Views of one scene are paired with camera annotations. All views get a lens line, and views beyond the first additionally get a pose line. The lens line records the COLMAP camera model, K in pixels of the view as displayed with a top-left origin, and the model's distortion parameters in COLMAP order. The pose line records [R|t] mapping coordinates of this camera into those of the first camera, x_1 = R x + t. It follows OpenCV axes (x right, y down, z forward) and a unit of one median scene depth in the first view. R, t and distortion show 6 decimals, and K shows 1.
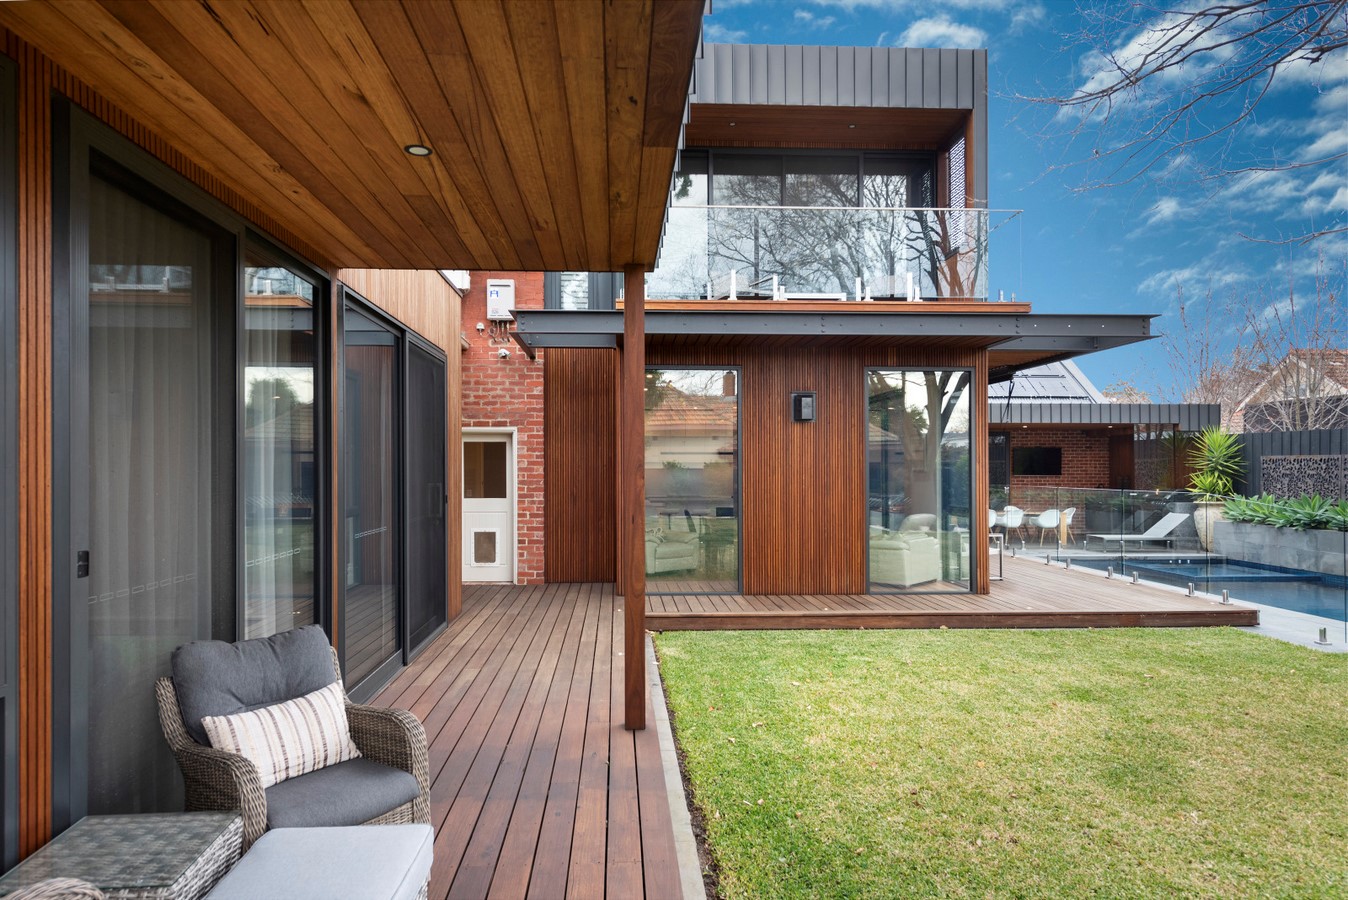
lens RADIAL K [[825.4, 0, 674.8], [0, 825.4, 453.9], [0, 0, 1]] dist [-0.009844, -0.001355]
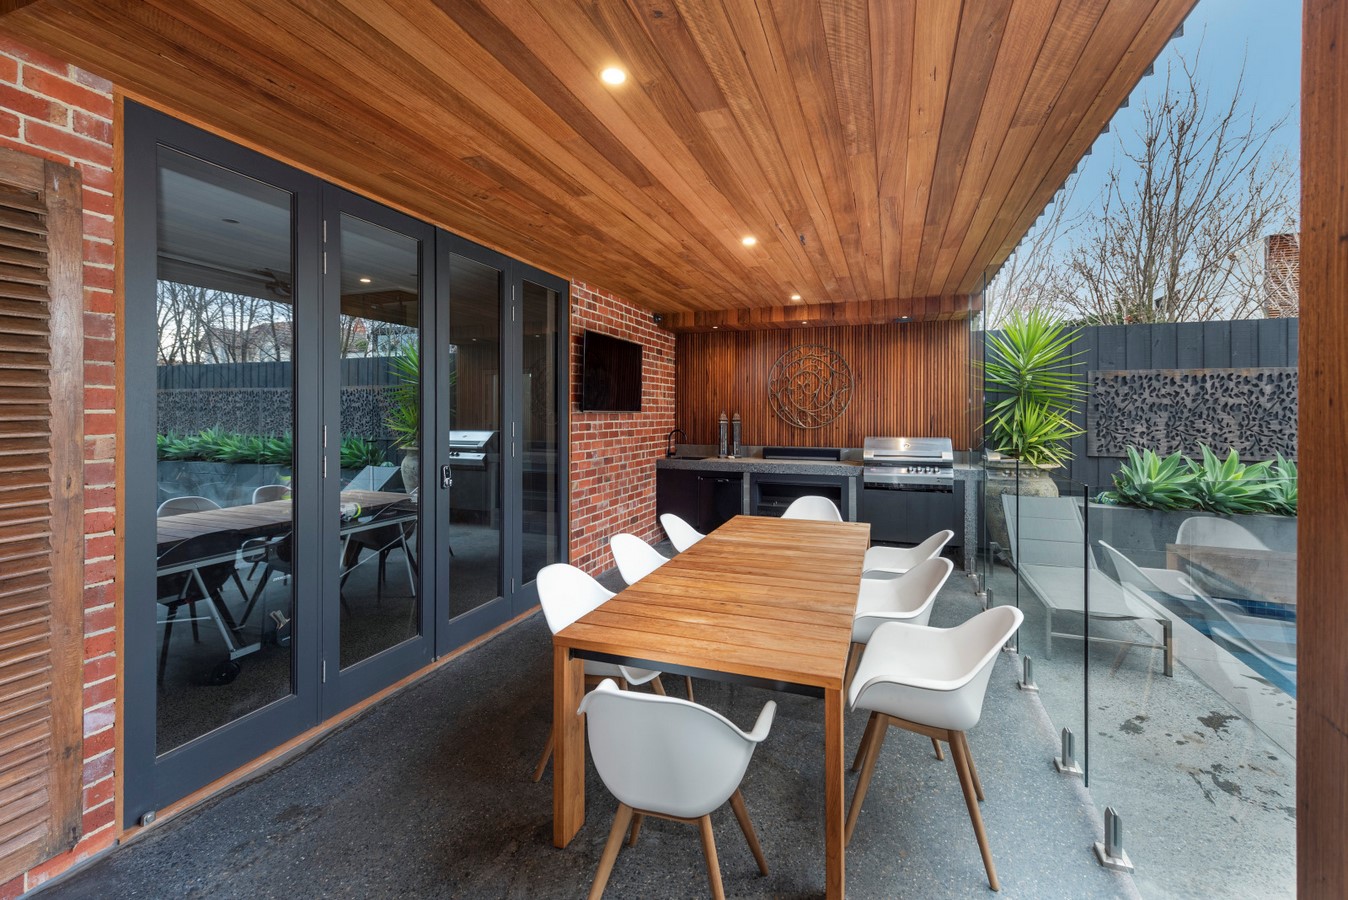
lens RADIAL K [[584.5, 0, 681.4], [0, 584.5, 411.2], [0, 0, 1]] dist [-0.002230, -0.000444]
pose [[0.402694, 0.002087, 0.915332, 0.295006], [-0.013812, 0.999897, 0.003797, 0.031307], [-0.915231, -0.014172, 0.402681, 1.136761]]
